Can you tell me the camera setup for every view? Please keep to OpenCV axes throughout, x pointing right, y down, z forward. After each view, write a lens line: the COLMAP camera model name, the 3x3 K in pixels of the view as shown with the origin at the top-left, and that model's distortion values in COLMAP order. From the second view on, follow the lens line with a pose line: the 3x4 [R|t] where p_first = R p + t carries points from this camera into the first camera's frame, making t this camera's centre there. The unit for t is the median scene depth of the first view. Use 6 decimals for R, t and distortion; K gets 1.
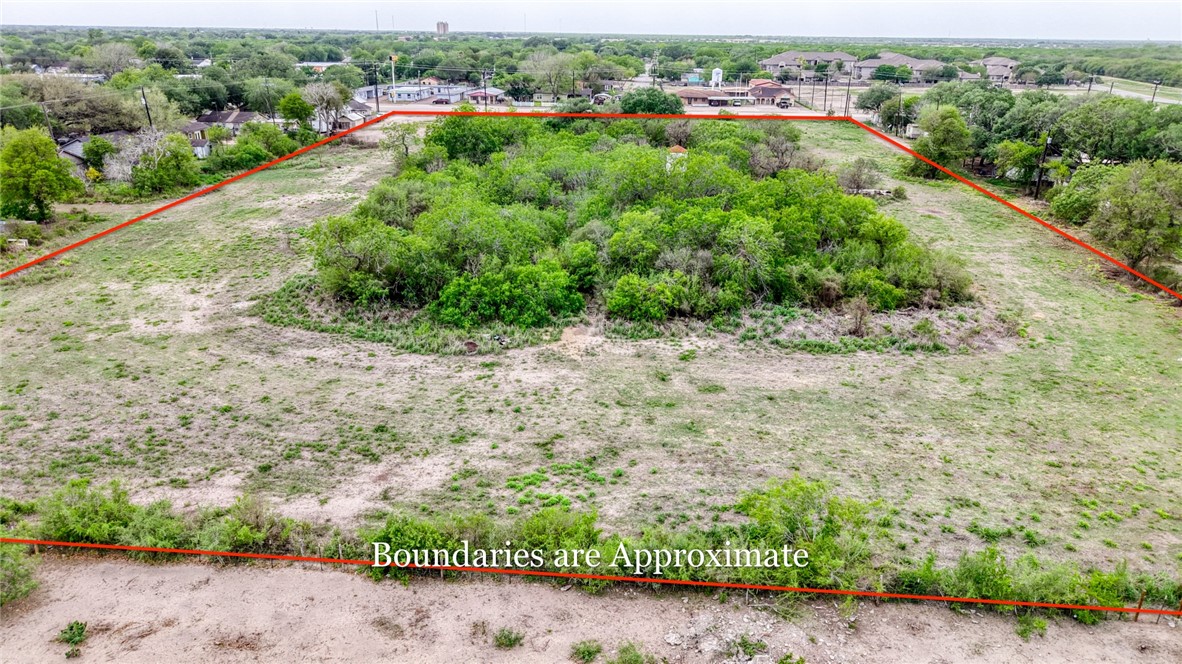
lens RADIAL K [[789.2, 0, 593.9], [0, 789.2, 335.9], [0, 0, 1]] dist [0.028299, -0.029061]
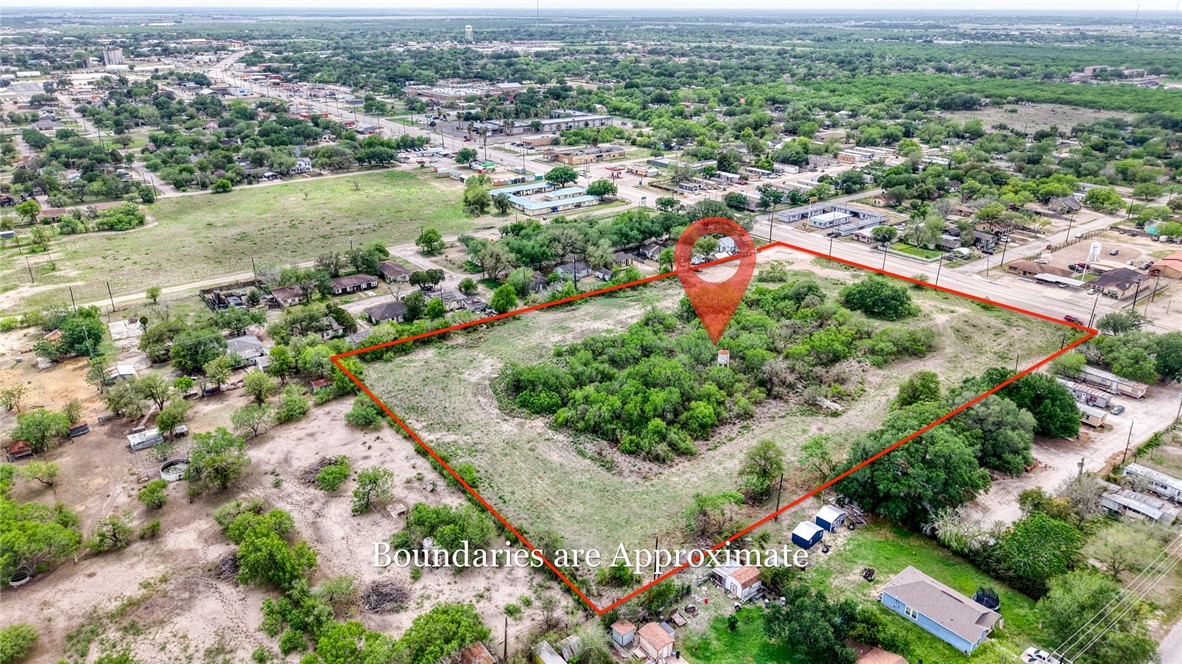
lens RADIAL K [[783.9, 0, 594.3], [0, 783.9, 334.6], [0, 0, 1]] dist [0.079162, -0.118695]
pose [[0.664718, 0.277851, -0.693505, 1.527289], [-0.263692, 0.955782, 0.130185, -0.552671], [0.699011, 0.096335, 0.708592, -0.758797]]
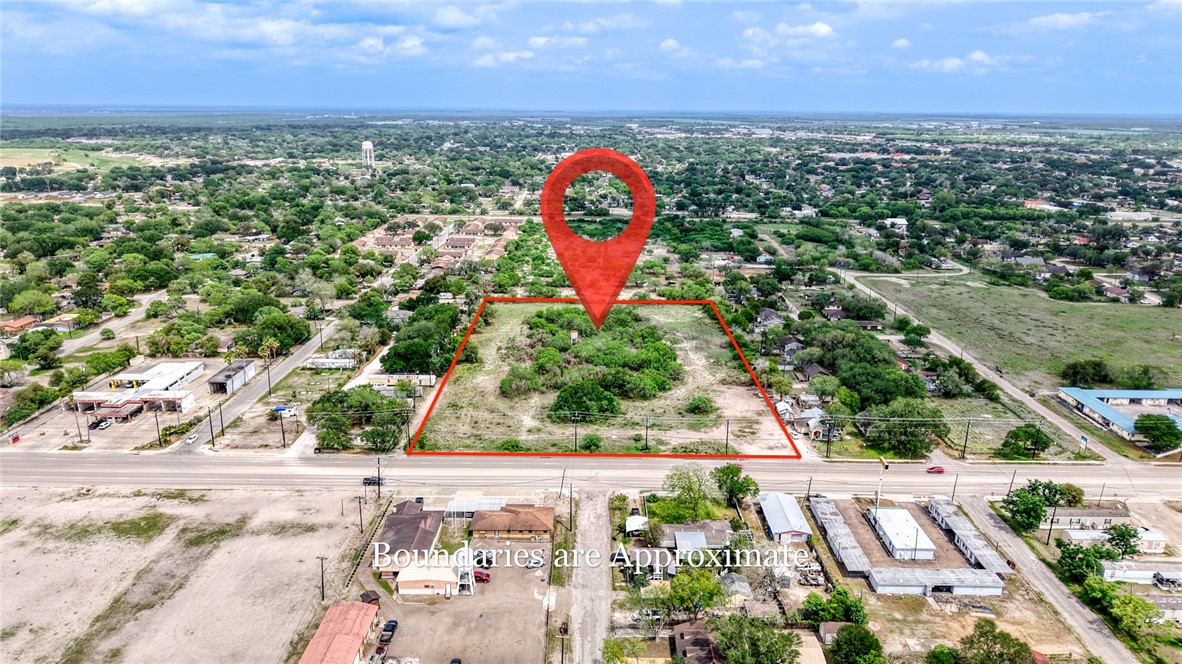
lens RADIAL K [[789.2, 0, 593.9], [0, 789.2, 335.9], [0, 0, 1]] dist [0.028299, -0.029061]
pose [[-0.997309, -0.001462, -0.073302, 0.319772], [-0.045665, 0.794571, 0.605452, -2.646344], [0.057359, 0.607170, -0.792499, 4.356086]]
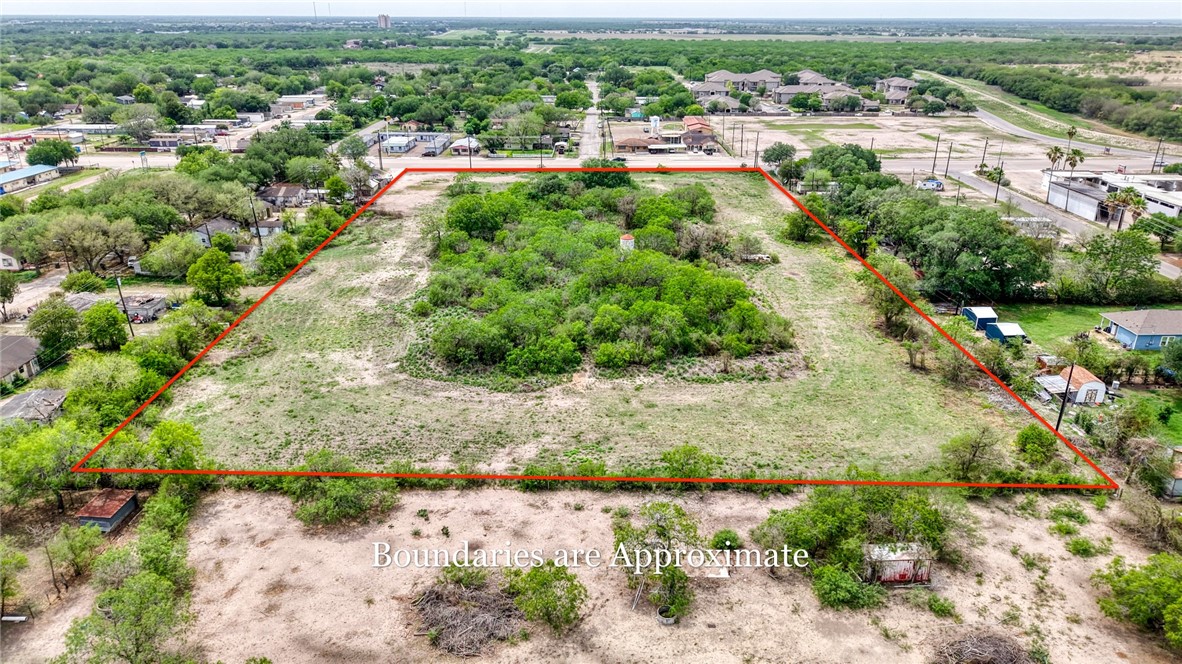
lens RADIAL K [[783.9, 0, 594.3], [0, 783.9, 334.6], [0, 0, 1]] dist [0.079162, -0.118695]
pose [[0.997469, -0.034361, 0.062255, -0.071822], [0.033259, 0.999273, 0.018654, -0.097446], [-0.062851, -0.016536, 0.997886, -0.621145]]
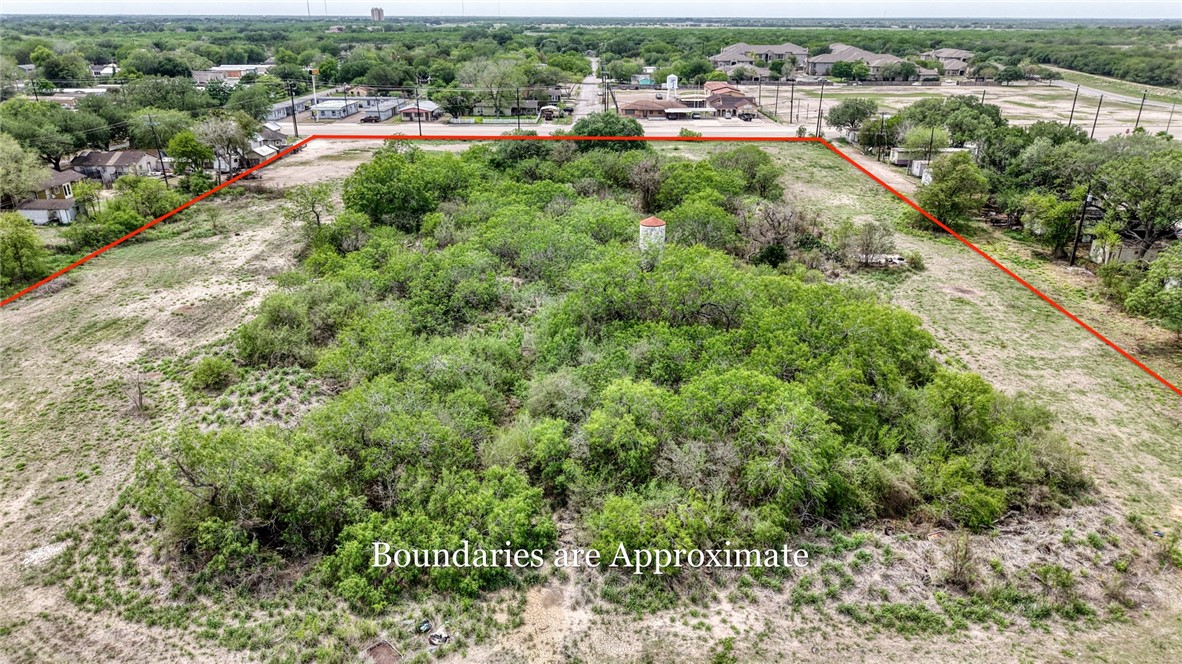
lens RADIAL K [[789.2, 0, 593.9], [0, 789.2, 335.9], [0, 0, 1]] dist [0.028299, -0.029061]
pose [[0.997463, -0.034853, 0.062070, -0.012389], [0.033687, 0.999238, 0.019737, -0.168880], [-0.062711, -0.017596, 0.997877, 0.236794]]
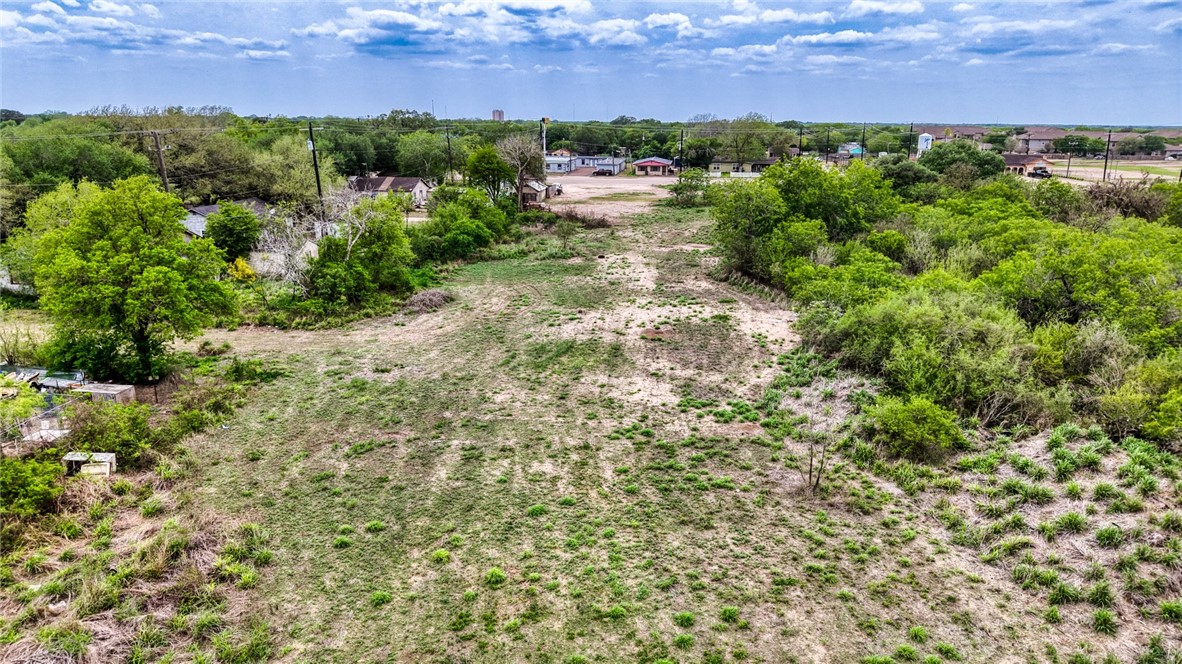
lens RADIAL K [[783.9, 0, 594.3], [0, 783.9, 334.6], [0, 0, 1]] dist [0.079162, -0.118695]
pose [[0.998729, 0.010112, -0.049373, -0.449371], [-0.015127, 0.994641, -0.102276, -0.135921], [0.048074, 0.102893, 0.993530, 0.606618]]
